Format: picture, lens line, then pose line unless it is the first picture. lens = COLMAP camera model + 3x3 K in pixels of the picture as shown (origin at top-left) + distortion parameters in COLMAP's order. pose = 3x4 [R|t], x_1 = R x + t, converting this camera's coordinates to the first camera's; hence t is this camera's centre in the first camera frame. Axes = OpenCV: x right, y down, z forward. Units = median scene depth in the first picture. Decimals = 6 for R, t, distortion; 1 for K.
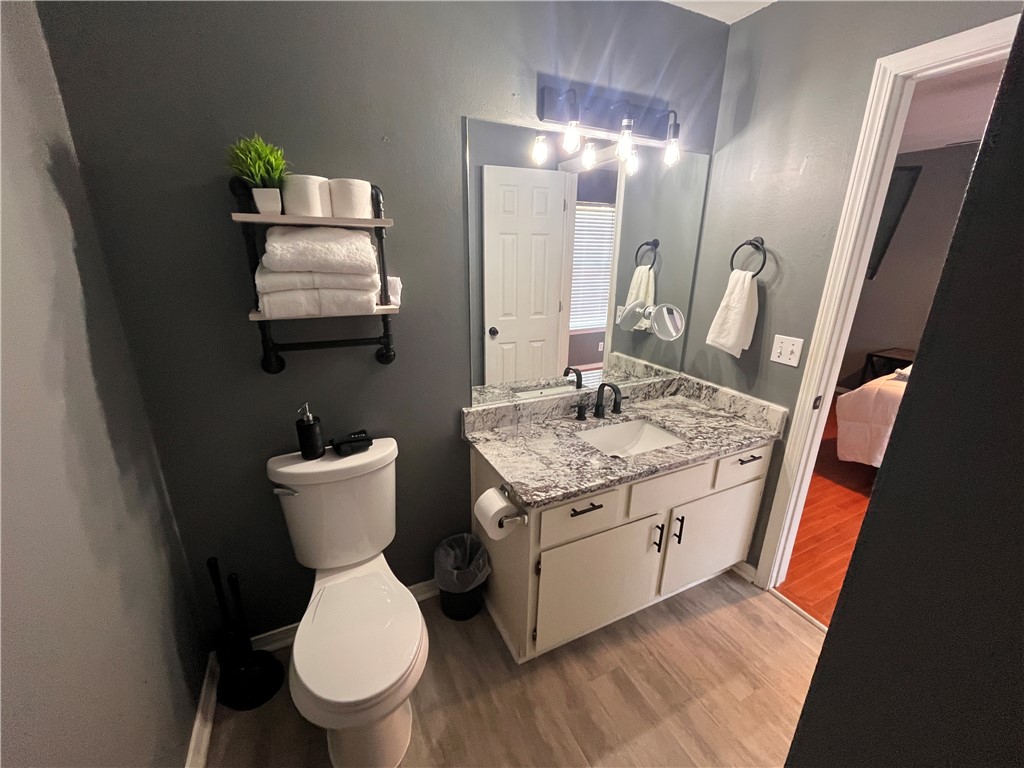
lens RADIAL K [[417.0, 0, 510.3], [0, 417.0, 380.0], [0, 0, 1]] dist [-0.004810, 0.000851]
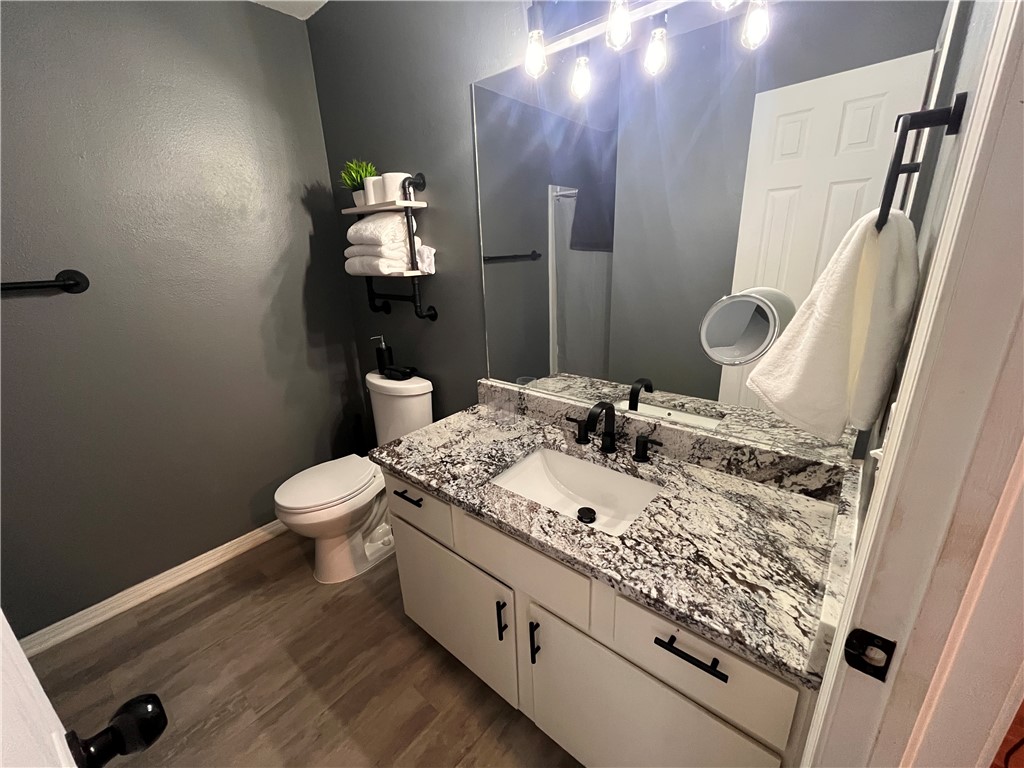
lens RADIAL K [[417.0, 0, 506.6], [0, 417.0, 381.3], [0, 0, 1]] dist [-0.004810, 0.000851]
pose [[0.397531, 0.249646, -0.882976, 0.852033], [-0.231585, 0.958423, 0.166714, -0.114228], [0.887884, 0.138210, 0.438817, 0.637241]]
